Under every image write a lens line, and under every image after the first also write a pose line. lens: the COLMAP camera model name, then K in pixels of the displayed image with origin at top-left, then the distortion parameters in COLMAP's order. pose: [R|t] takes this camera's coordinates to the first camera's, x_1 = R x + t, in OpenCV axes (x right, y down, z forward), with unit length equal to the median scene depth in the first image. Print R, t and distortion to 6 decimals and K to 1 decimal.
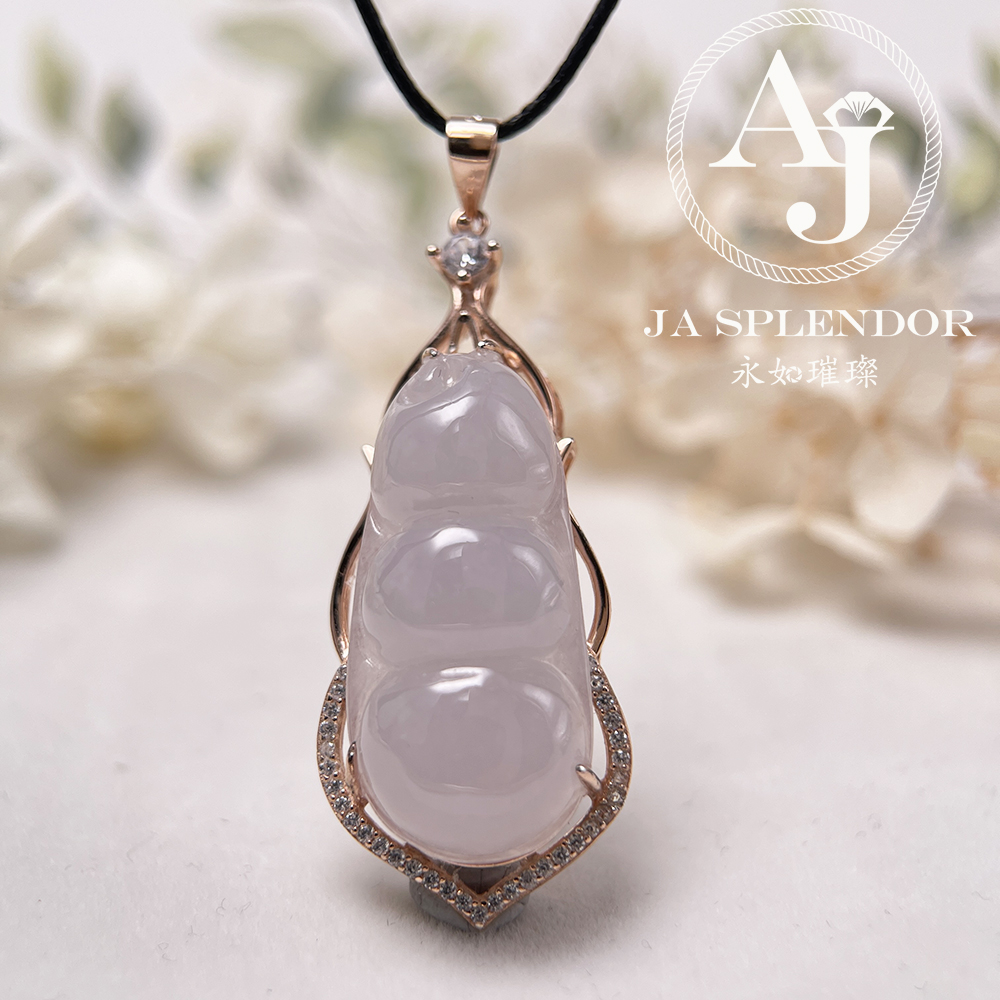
lens RADIAL K [[1479.0, 0, 496.8], [0, 1479.0, 498.3], [0, 0, 1]] dist [0.145933, 0.000000]
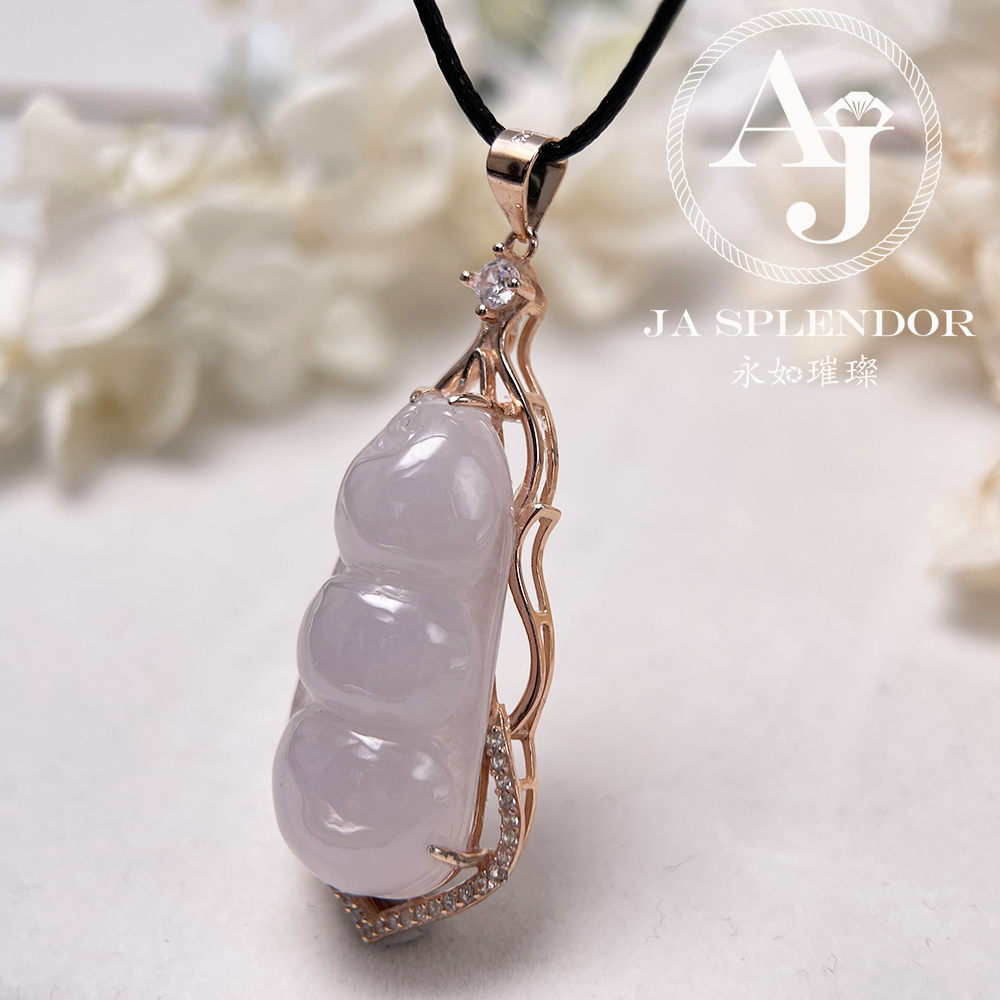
lens RADIAL K [[1479.0, 0, 494.7], [0, 1479.0, 500.3], [0, 0, 1]] dist [0.145933, 0.000000]
pose [[0.850348, 0.222165, -0.477023, 0.469293], [-0.098610, 0.957725, 0.270258, -0.292808], [0.516899, -0.182774, 0.836307, 0.183768]]
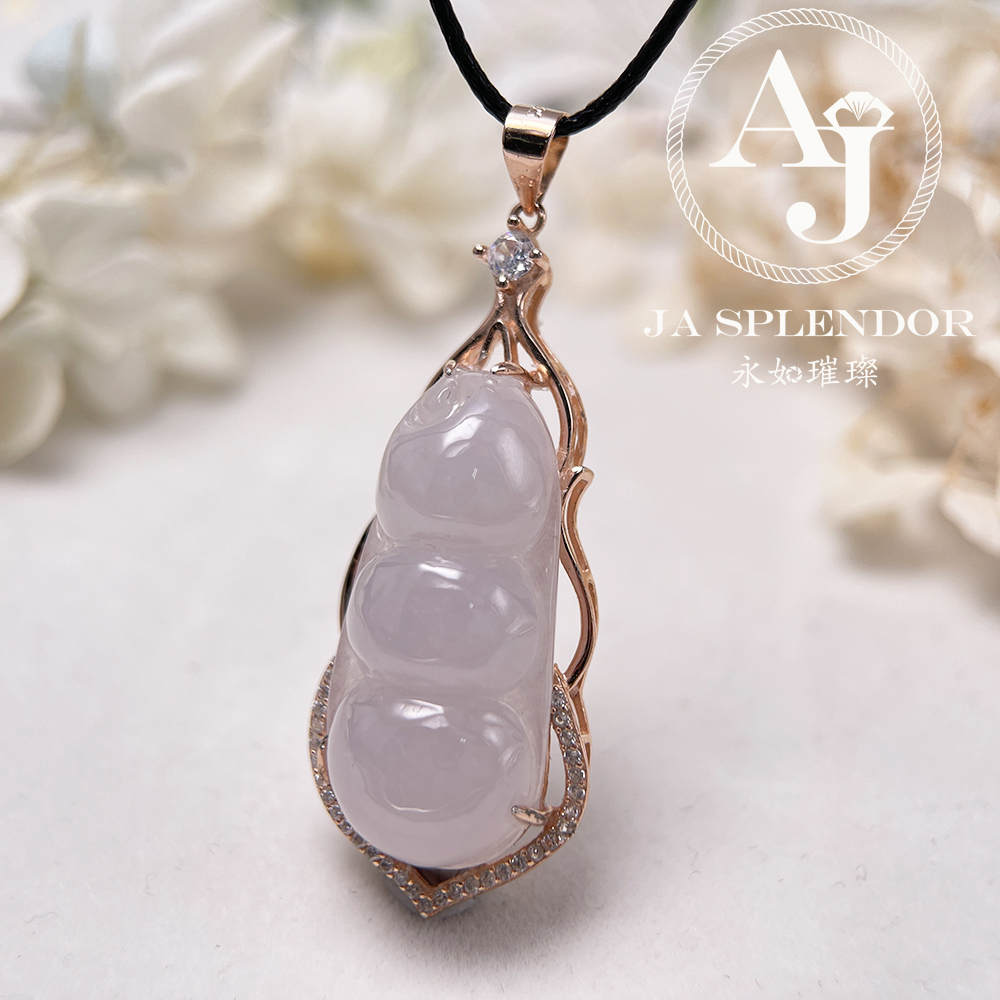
lens RADIAL K [[1479.0, 0, 493.6], [0, 1479.0, 494.5], [0, 0, 1]] dist [0.145933, 0.000000]
pose [[0.958045, 0.149879, -0.244307, 0.232667], [-0.093083, 0.968878, 0.229371, -0.238758], [0.271081, -0.197007, 0.942180, 0.051117]]
